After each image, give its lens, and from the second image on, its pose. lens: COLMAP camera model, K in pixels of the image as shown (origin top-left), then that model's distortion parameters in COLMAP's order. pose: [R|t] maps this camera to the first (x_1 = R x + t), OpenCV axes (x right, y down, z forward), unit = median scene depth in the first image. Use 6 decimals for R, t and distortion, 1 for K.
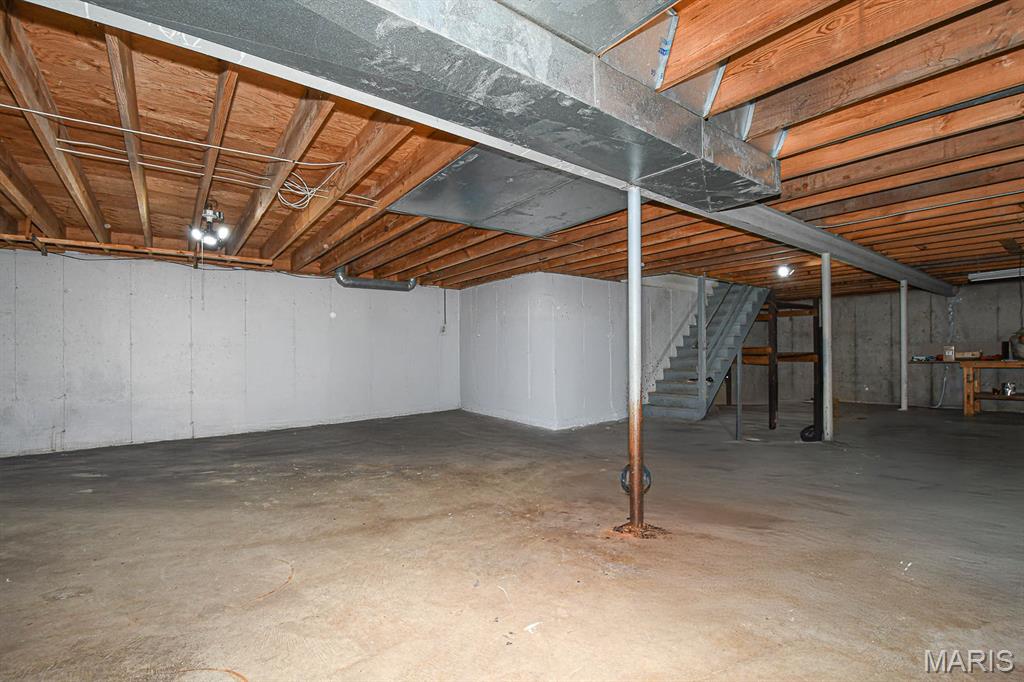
lens RADIAL K [[461.8, 0, 515.5], [0, 461.8, 348.2], [0, 0, 1]] dist [0.024945, -0.026814]
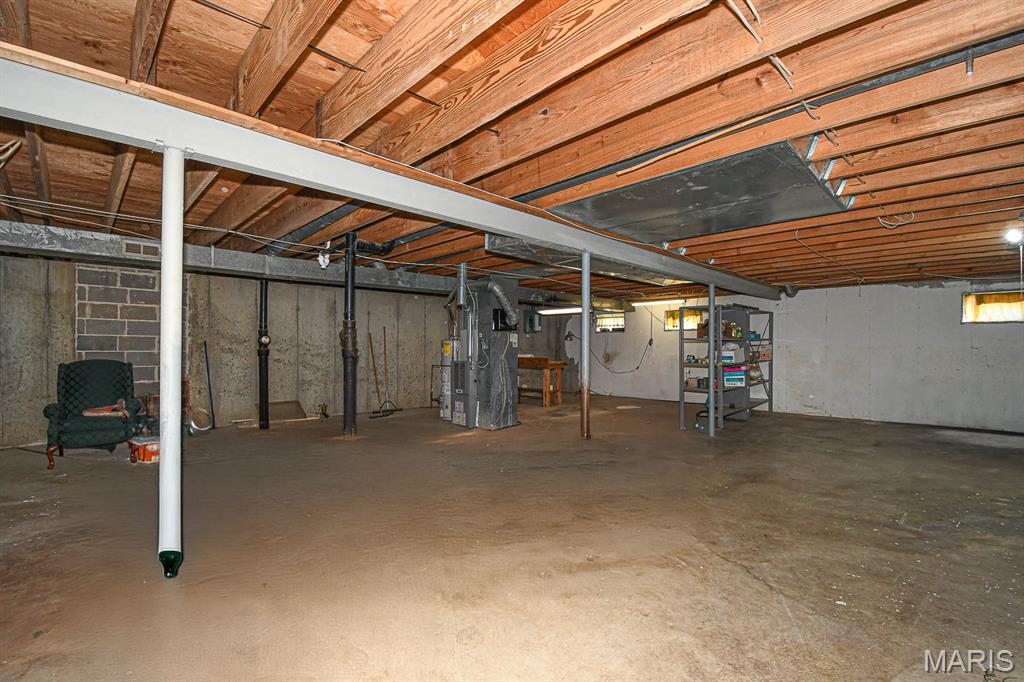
lens RADIAL K [[461.8, 0, 515.5], [0, 461.8, 348.2], [0, 0, 1]] dist [0.024945, -0.026814]
pose [[-0.992998, 0.002411, -0.118111, 0.510179], [0.004392, 0.999854, -0.016515, -0.012305], [0.118054, -0.016918, -0.992863, 1.894660]]
